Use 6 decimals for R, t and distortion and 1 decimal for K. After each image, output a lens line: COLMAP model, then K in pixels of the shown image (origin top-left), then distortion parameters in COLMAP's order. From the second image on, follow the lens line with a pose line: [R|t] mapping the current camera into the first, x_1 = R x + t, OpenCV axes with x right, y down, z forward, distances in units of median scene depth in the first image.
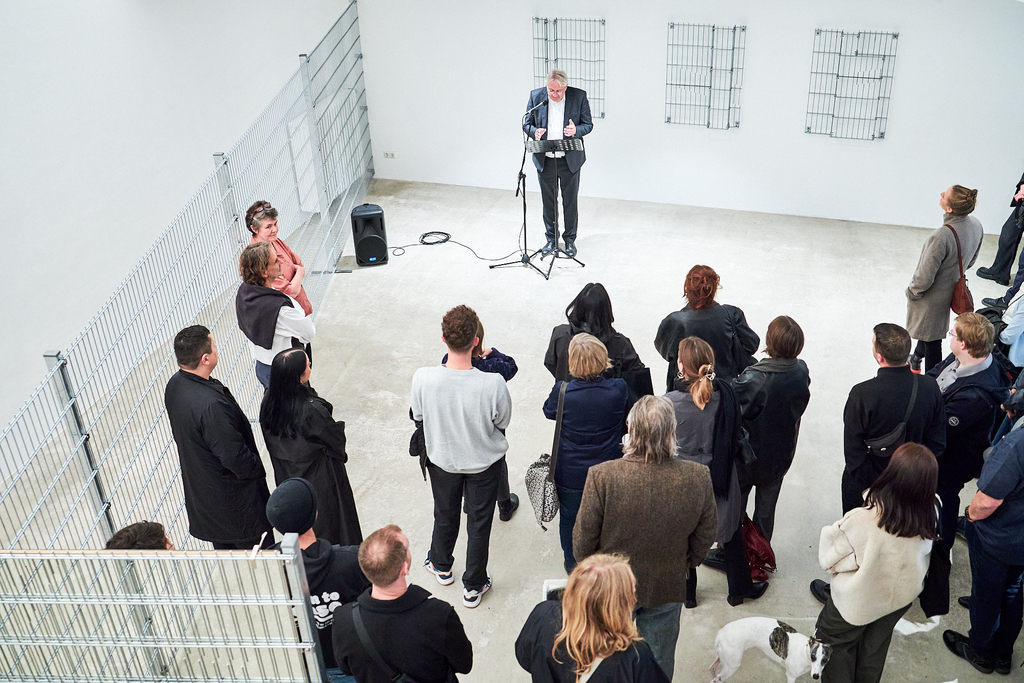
lens RADIAL K [[1026.0, 0, 512.5], [0, 1026.0, 343.5], [0, 0, 1]] dist [-0.001216, 0.000000]
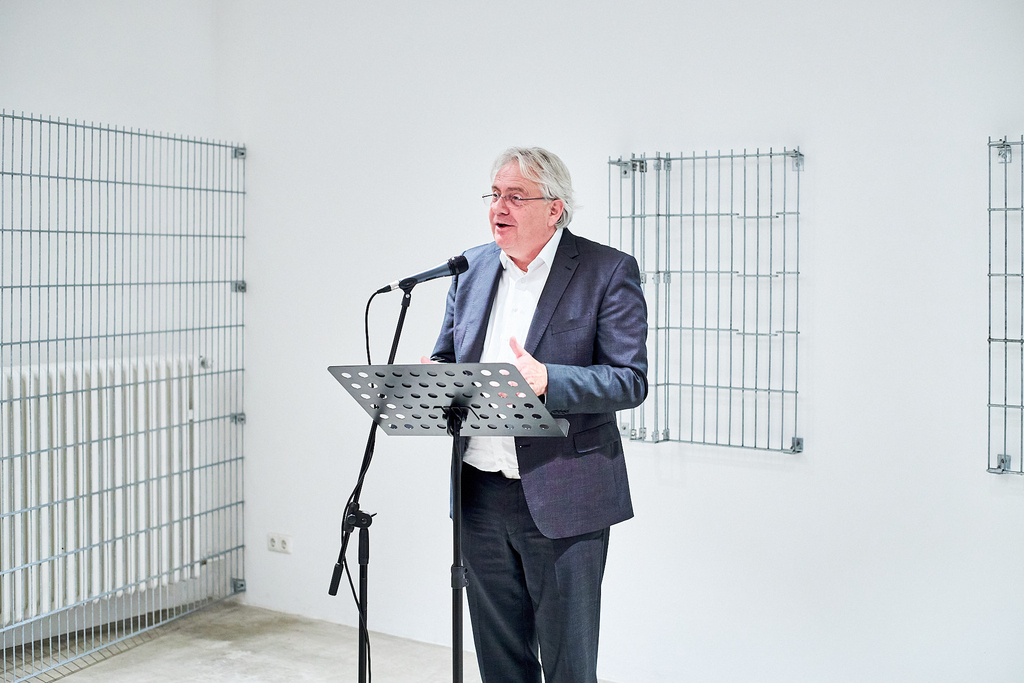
lens RADIAL K [[1439.5, 0, 512.2], [0, 1439.5, 340.4], [0, 0, 1]] dist [-0.096990, 0.000000]
pose [[0.940879, 0.050968, -0.334886, 0.166976], [-0.198706, 0.883701, -0.423779, -0.049868], [0.274340, 0.465269, 0.841583, 0.642929]]
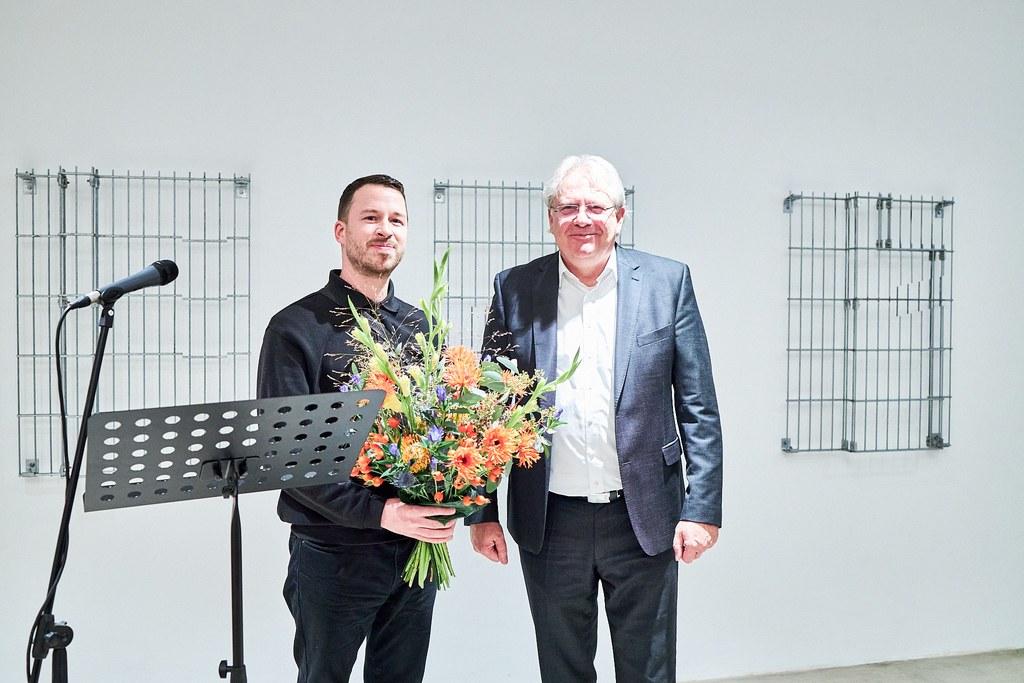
lens RADIAL K [[1026.0, 0, 509.9], [0, 1026.0, 334.9], [0, 0, 1]] dist [-0.001216, 0.000000]
pose [[0.848814, 0.013778, 0.528512, -0.018437], [0.250415, 0.869936, -0.424856, -0.106656], [-0.465626, 0.492971, 0.734964, 0.766018]]
